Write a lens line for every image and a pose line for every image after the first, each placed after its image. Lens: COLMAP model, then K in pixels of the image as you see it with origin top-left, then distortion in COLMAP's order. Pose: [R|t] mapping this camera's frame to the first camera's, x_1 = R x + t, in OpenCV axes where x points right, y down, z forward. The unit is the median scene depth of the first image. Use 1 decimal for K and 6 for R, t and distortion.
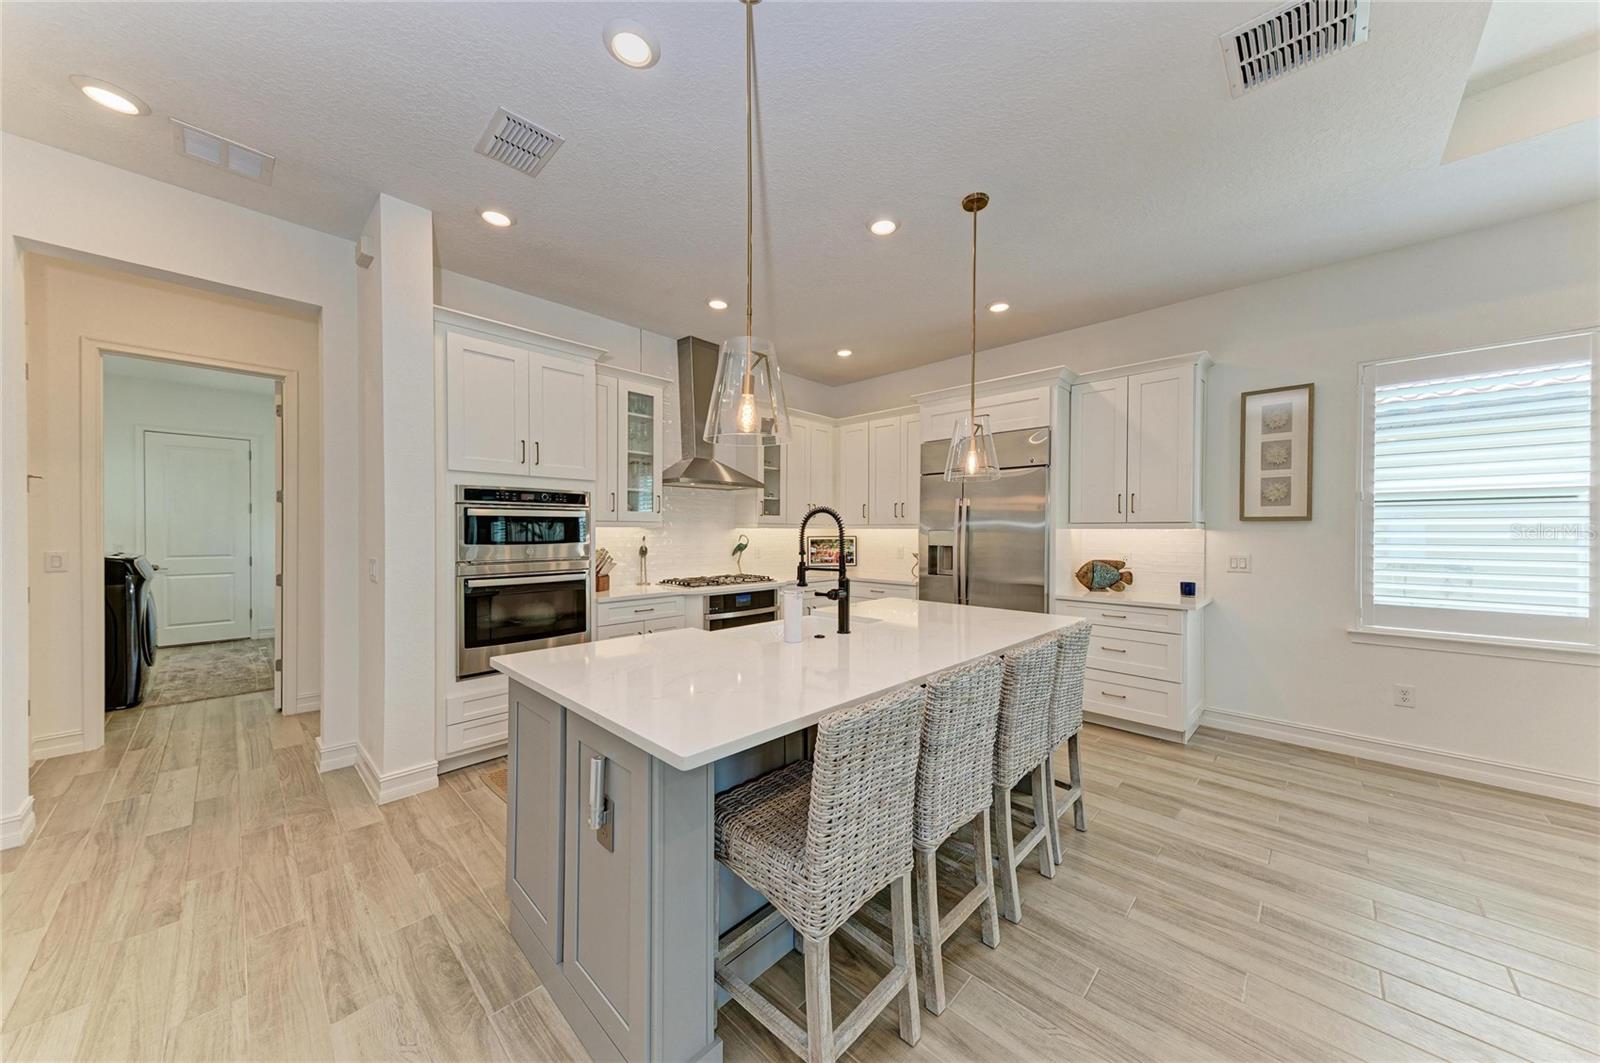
lens RADIAL K [[542.0, 0, 796.3], [0, 542.0, 532.7], [0, 0, 1]] dist [0.020566, -0.000038]
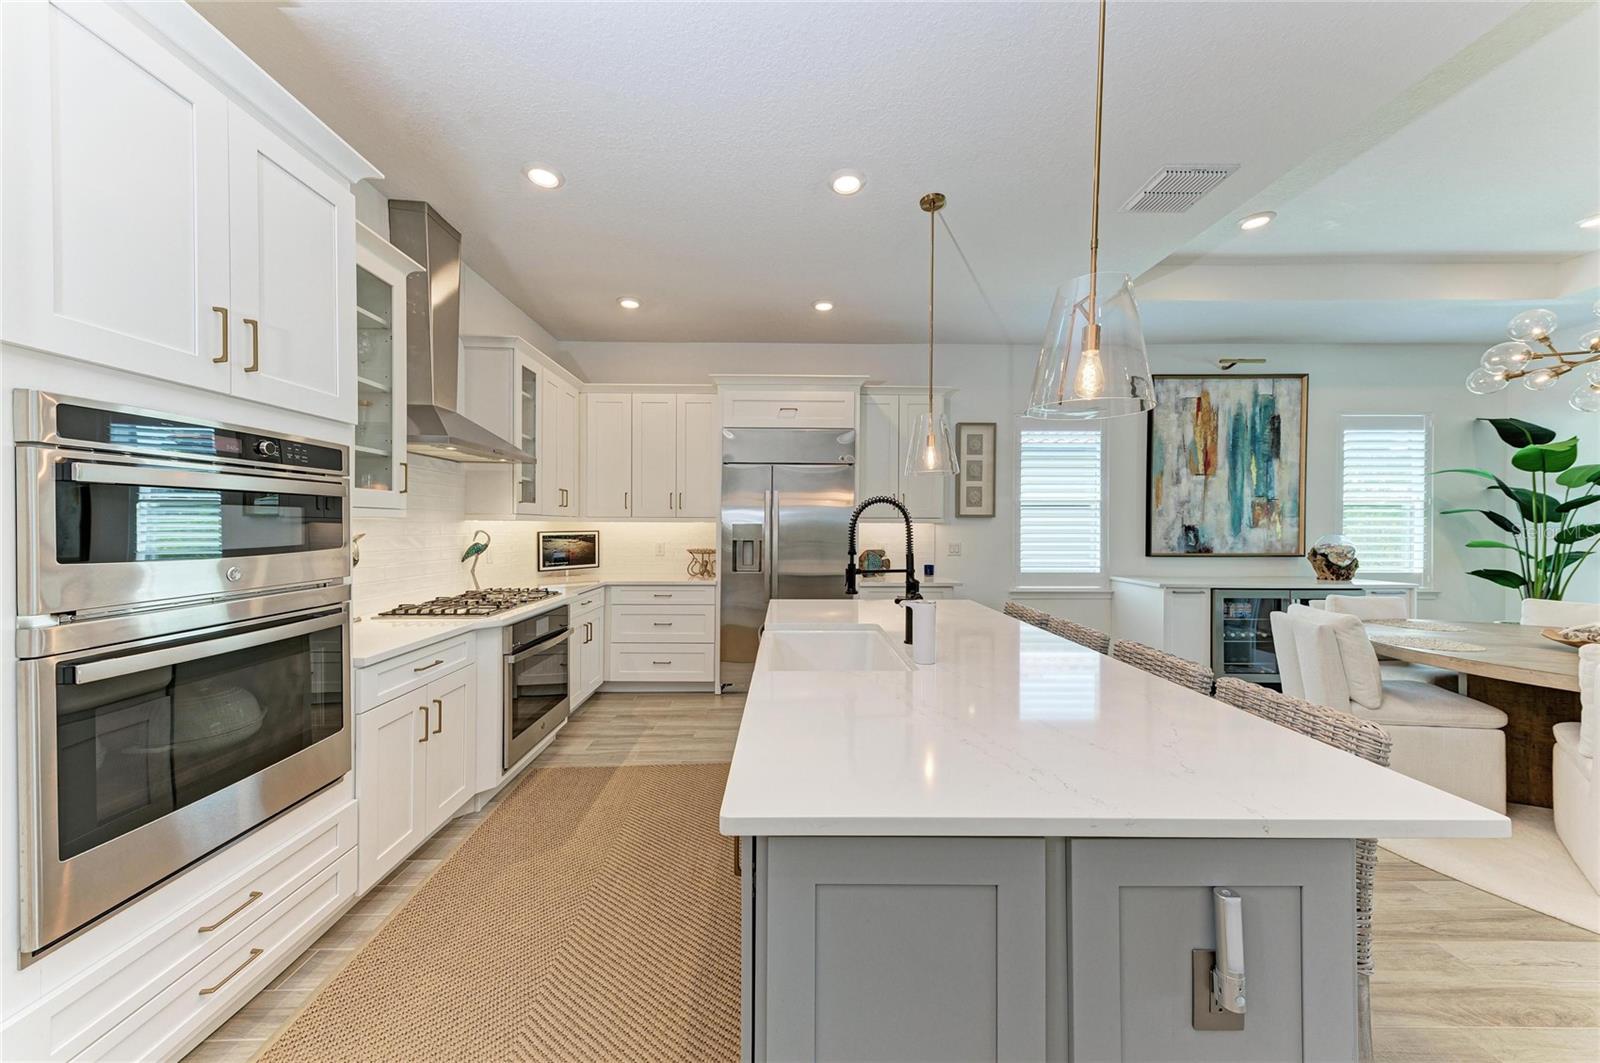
lens RADIAL K [[545.2, 0, 795.8], [0, 545.2, 529.0], [0, 0, 1]] dist [0.024626, -0.003759]
pose [[0.704324, -0.005664, 0.709856, -0.445385], [0.001640, 0.999978, 0.006351, -0.002067], [-0.709877, -0.003309, 0.704318, 0.348431]]
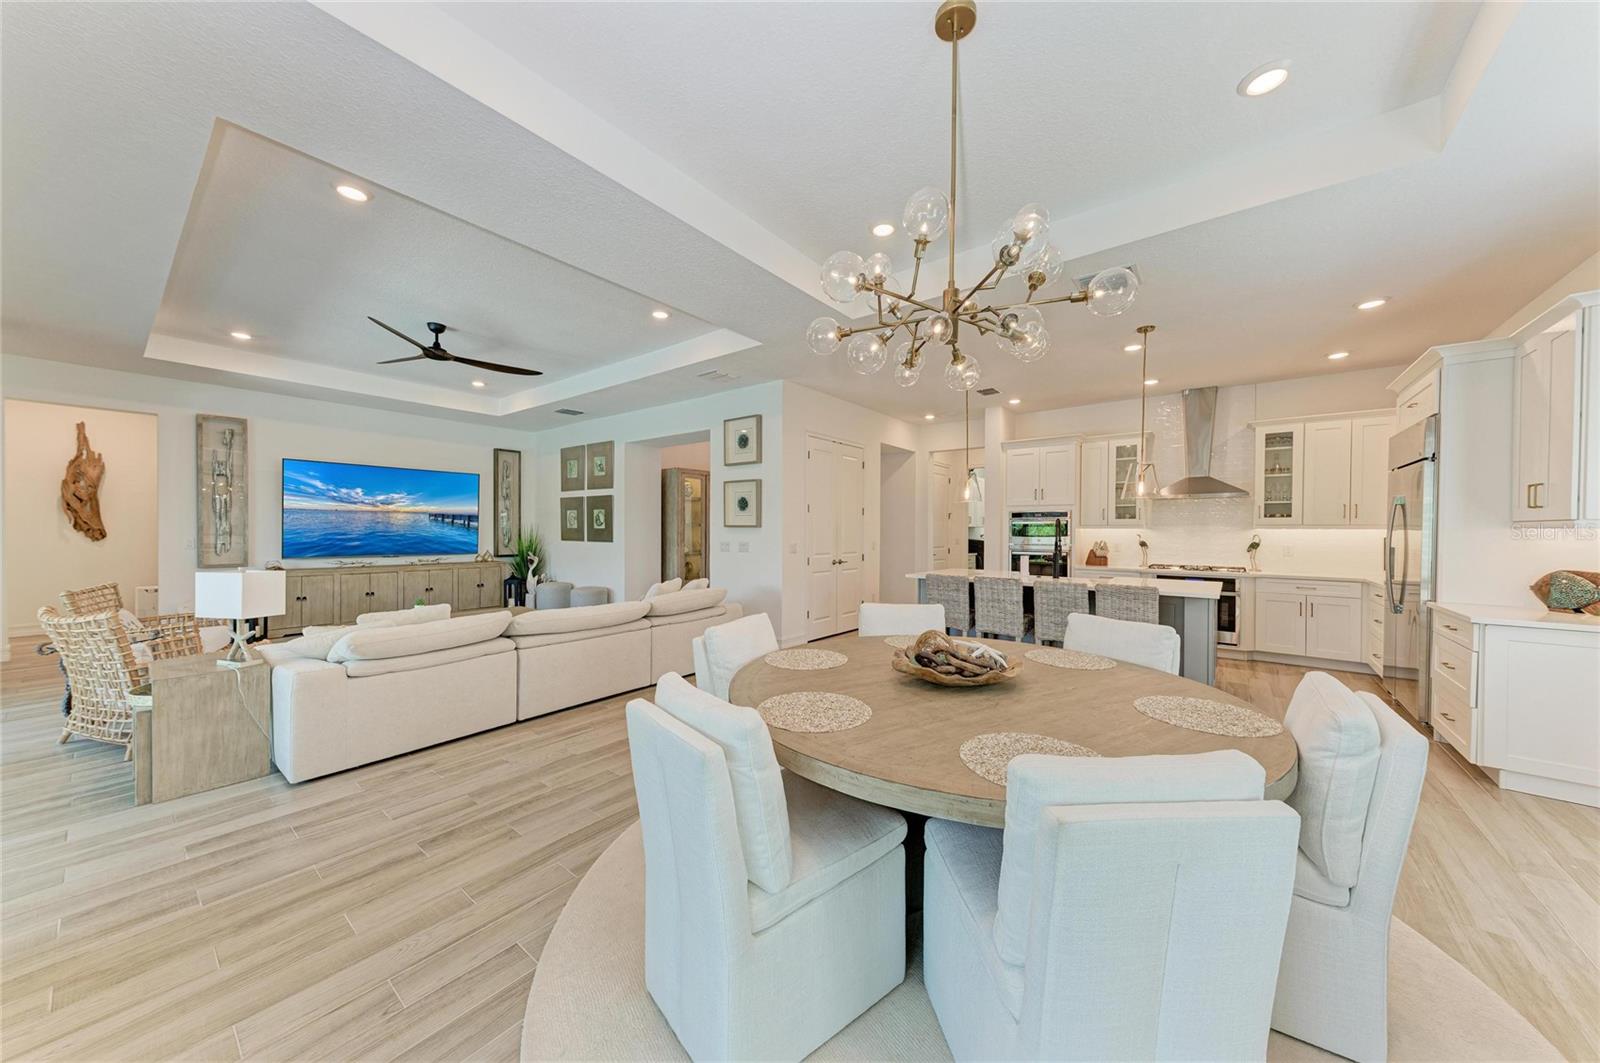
lens RADIAL K [[537.5, 0, 802.6], [0, 537.5, 544.3], [0, 0, 1]] dist [0.023016, -0.003945]
pose [[0.107608, 0.026038, -0.993852, 1.404220], [-0.007834, 0.999648, 0.025341, 0.003556], [0.994163, 0.005059, 0.107774, -0.146070]]
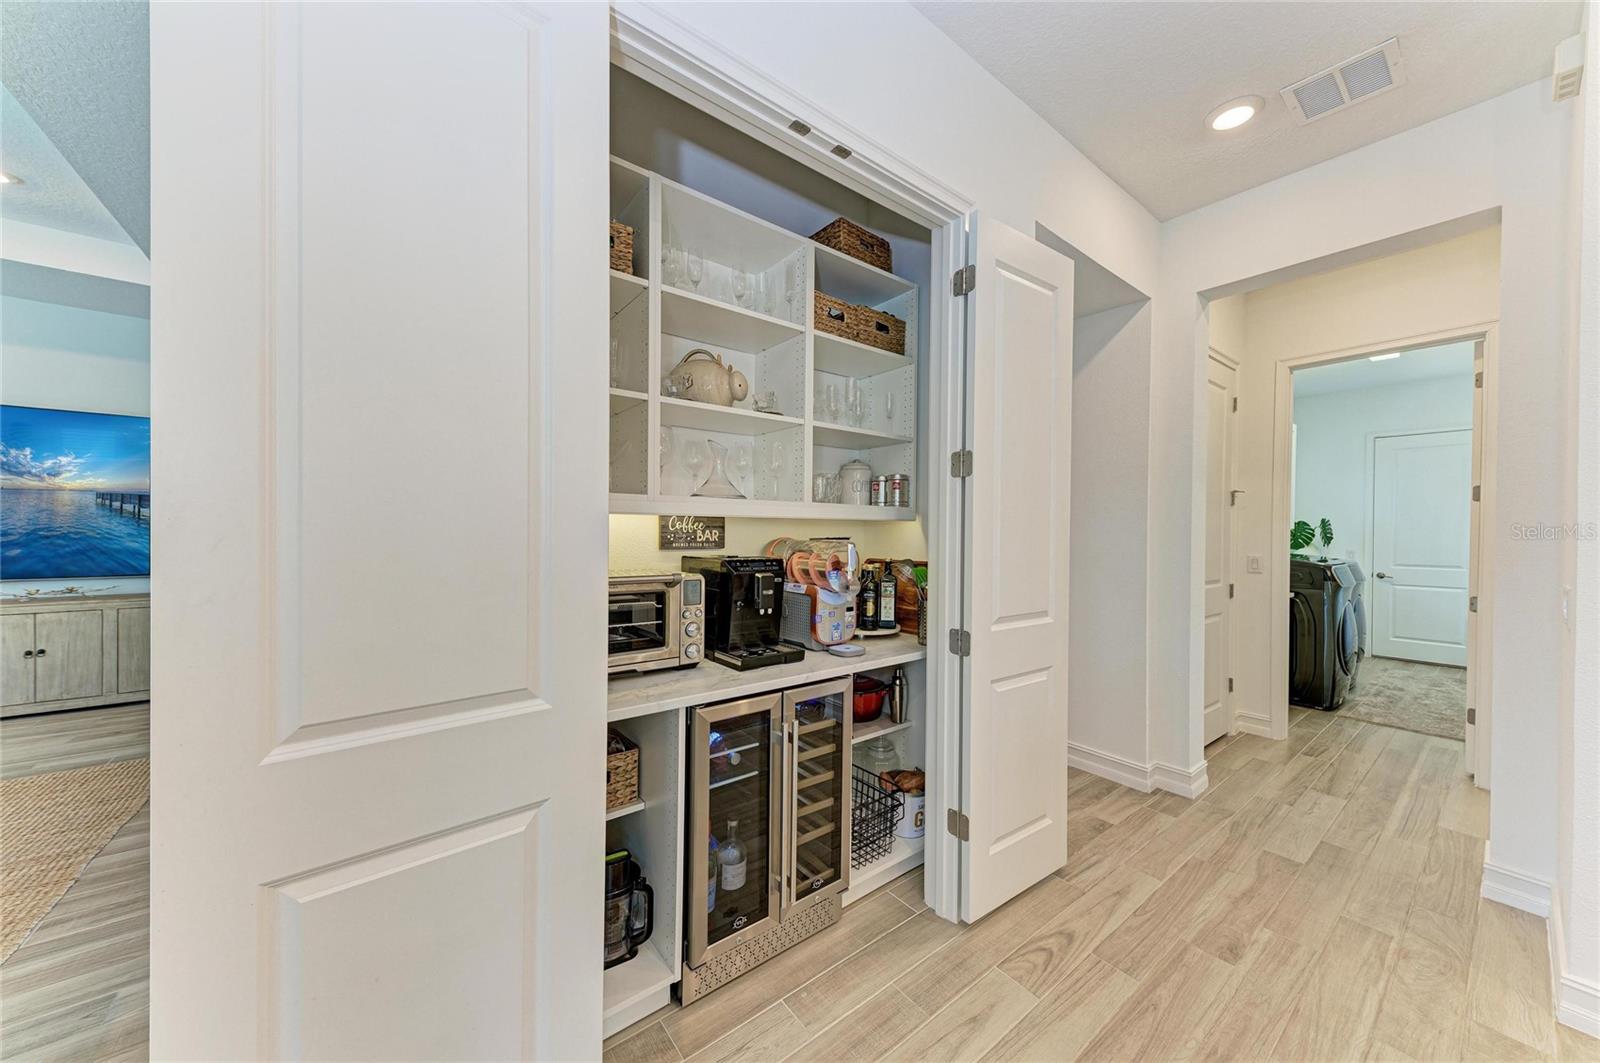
lens RADIAL K [[556.9, 0, 806.9], [0, 556.9, 533.5], [0, 0, 1]] dist [-0.000098, 0.000045]
pose [[-0.141630, 0.000895, -0.989919, -0.059612], [-0.013530, 0.999904, 0.002839, -0.000953], [0.989827, 0.013796, -0.141605, 0.234482]]
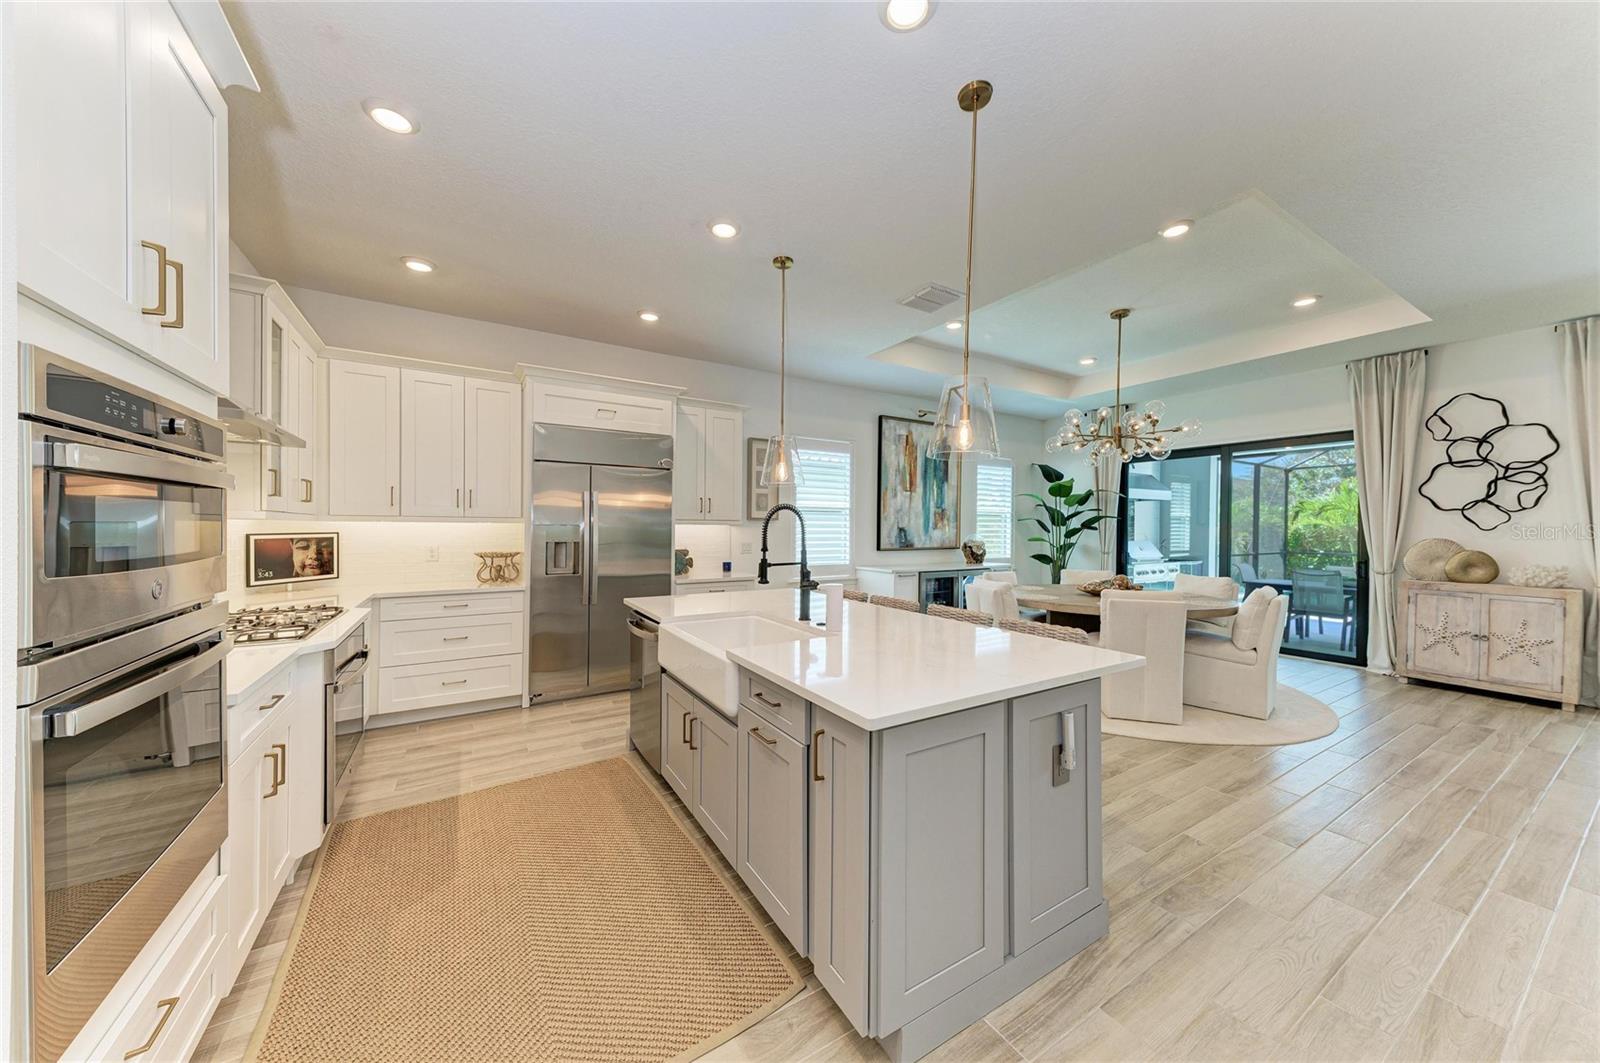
lens RADIAL K [[538.7, 0, 806.0], [0, 538.7, 530.6], [0, 0, 1]] dist [0.024233, -0.003494]
pose [[0.242634, -0.006585, 0.970096, -0.657395], [-0.001854, 0.999972, 0.007251, -0.002832], [-0.970116, -0.003558, 0.242615, 0.494476]]
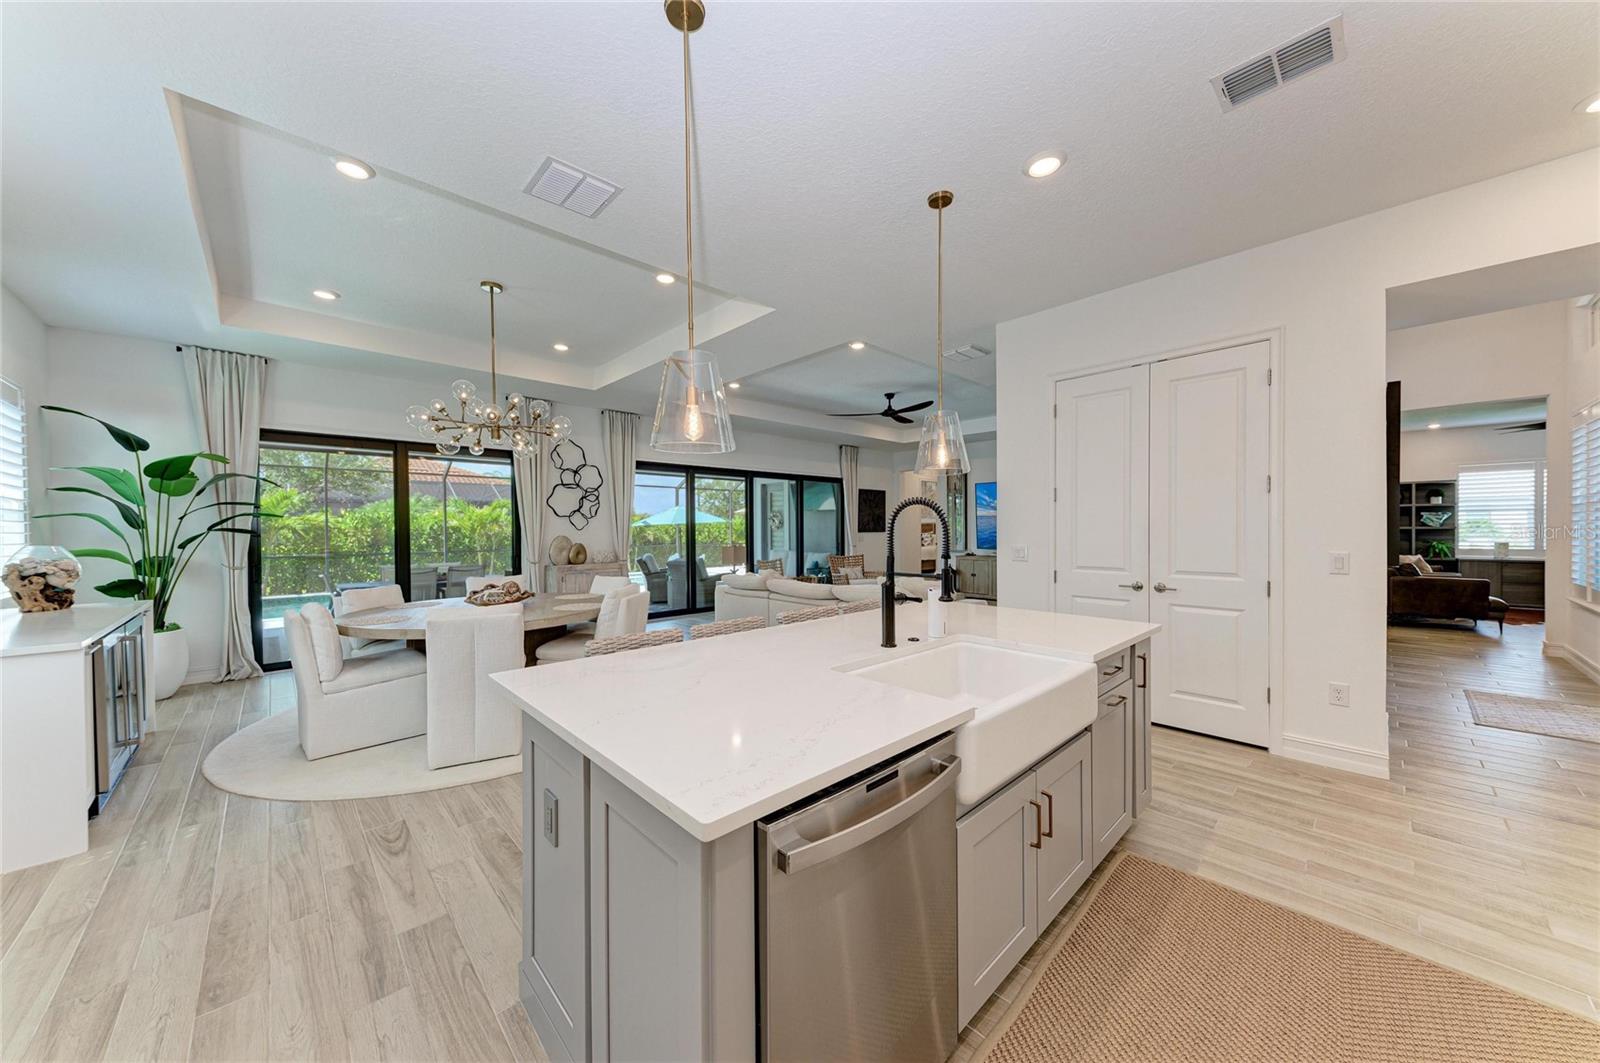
lens RADIAL K [[551.0, 0, 795.3], [0, 551.0, 534.1], [0, 0, 1]] dist [-0.000641, -0.000157]
pose [[-0.999002, 0.005007, 0.044378, 0.132585], [0.005568, 0.999906, 0.012523, -0.003168], [-0.044311, 0.012757, -0.998936, 1.259443]]
